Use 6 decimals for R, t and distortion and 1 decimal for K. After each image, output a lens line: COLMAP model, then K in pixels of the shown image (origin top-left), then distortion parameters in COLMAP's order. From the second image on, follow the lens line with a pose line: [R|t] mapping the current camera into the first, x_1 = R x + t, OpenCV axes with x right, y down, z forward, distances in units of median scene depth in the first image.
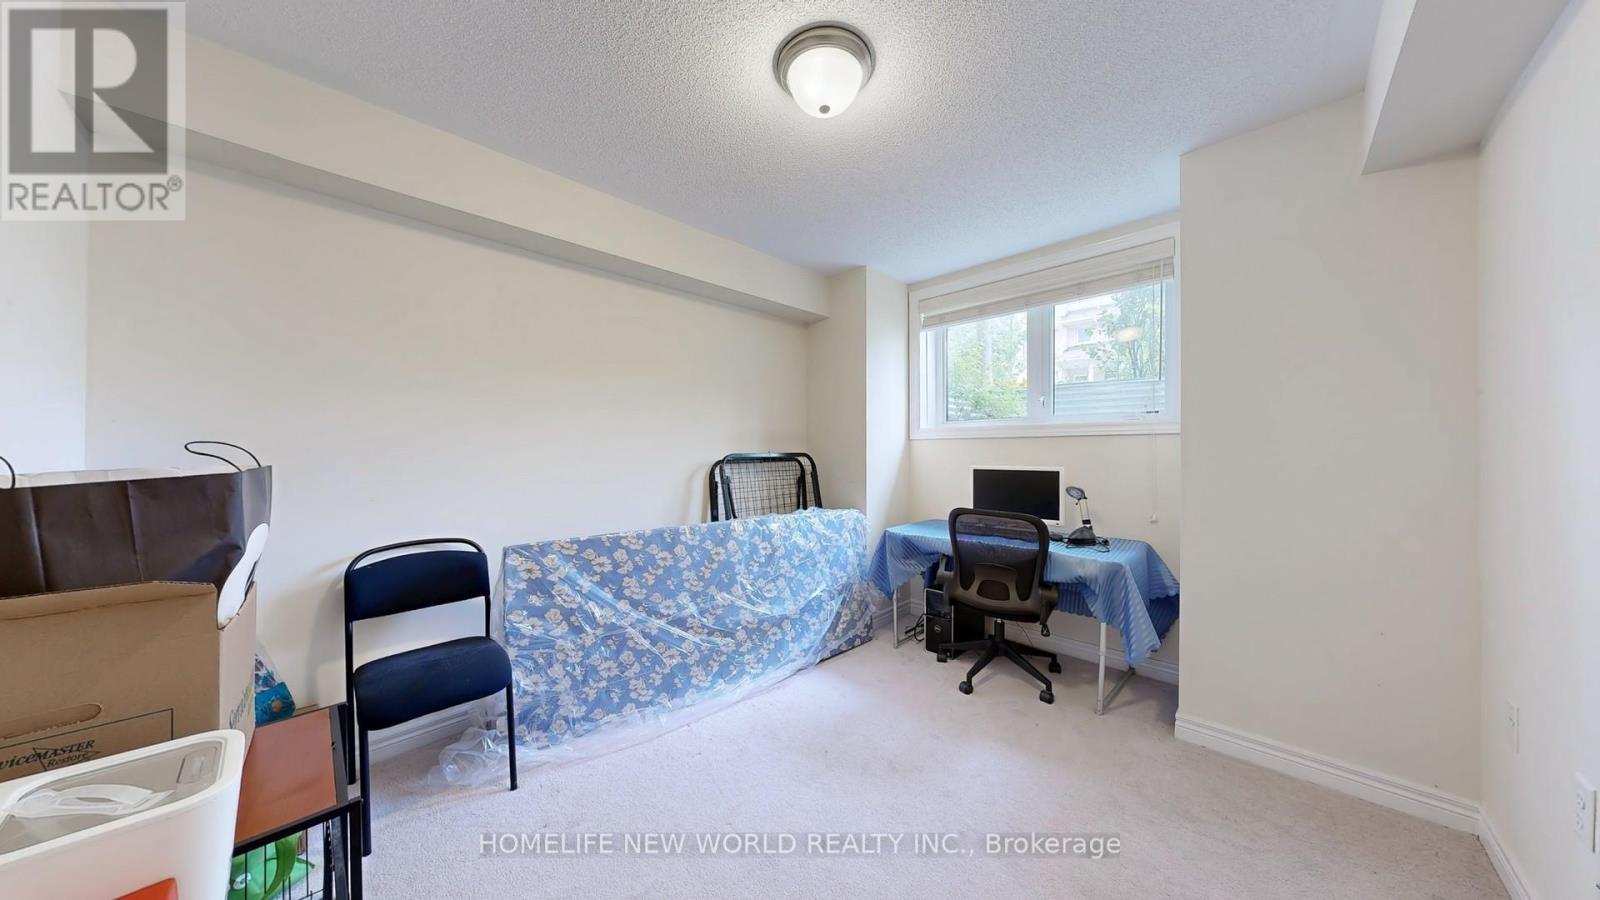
lens RADIAL K [[511.6, 0, 802.1], [0, 511.6, 453.4], [0, 0, 1]] dist [-0.000390, -0.000054]
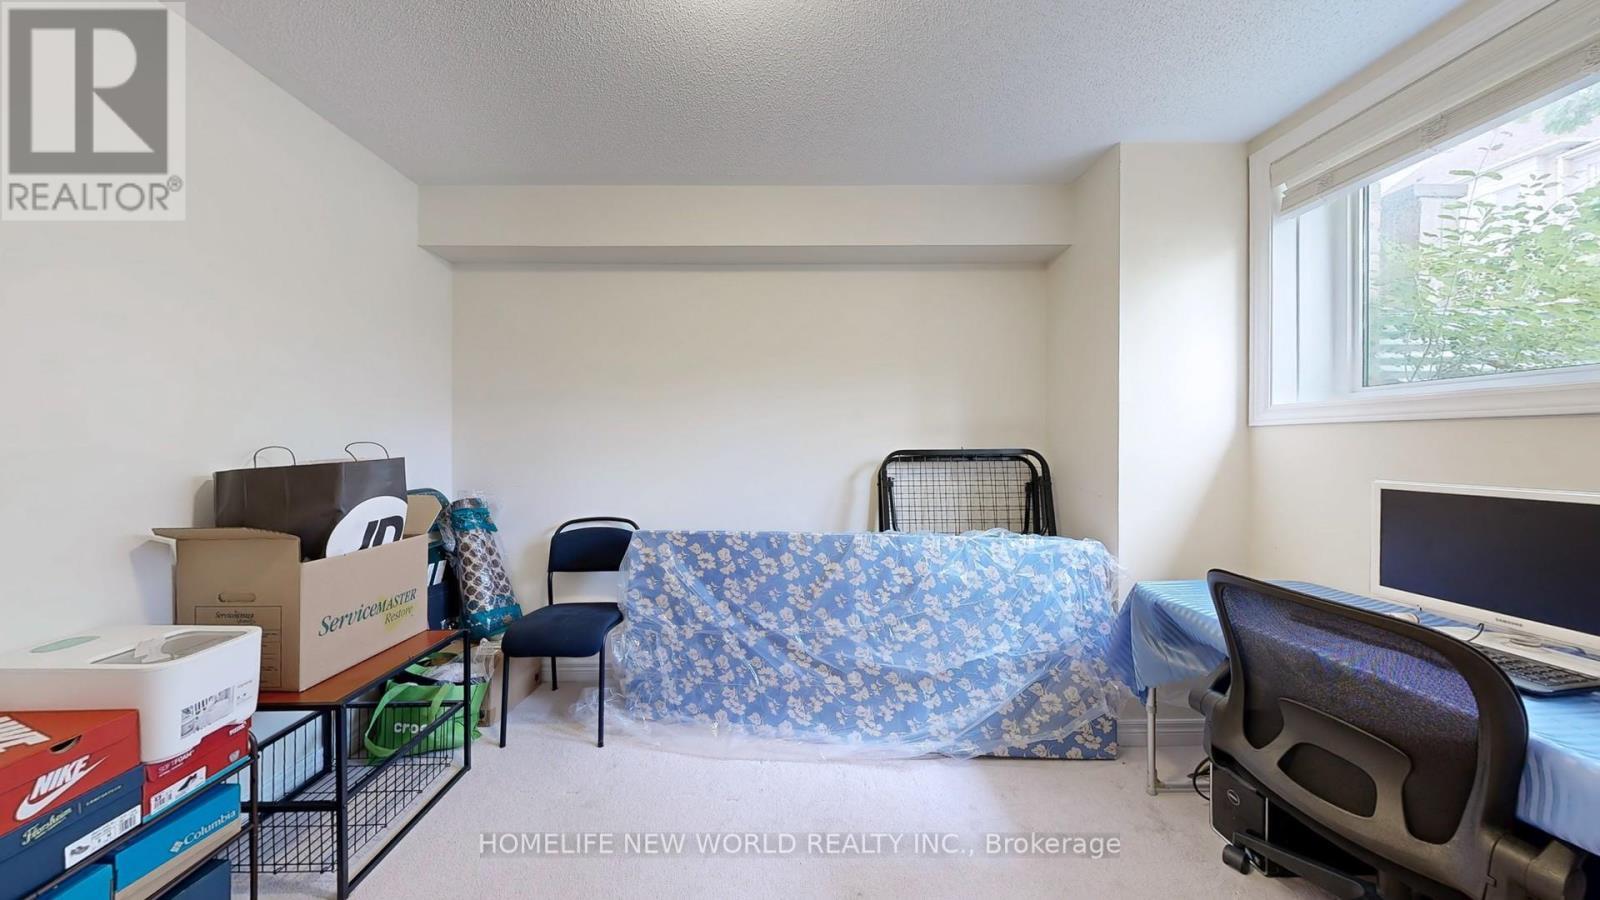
lens RADIAL K [[502.1, 0, 800.0], [0, 502.1, 450.0], [0, 0, 1]] dist [-0.000591, -0.000085]
pose [[0.685998, 0.009776, -0.727538, 0.398223], [-0.003261, 0.999941, 0.010361, -0.008193], [0.727596, -0.004735, 0.685989, 0.417461]]
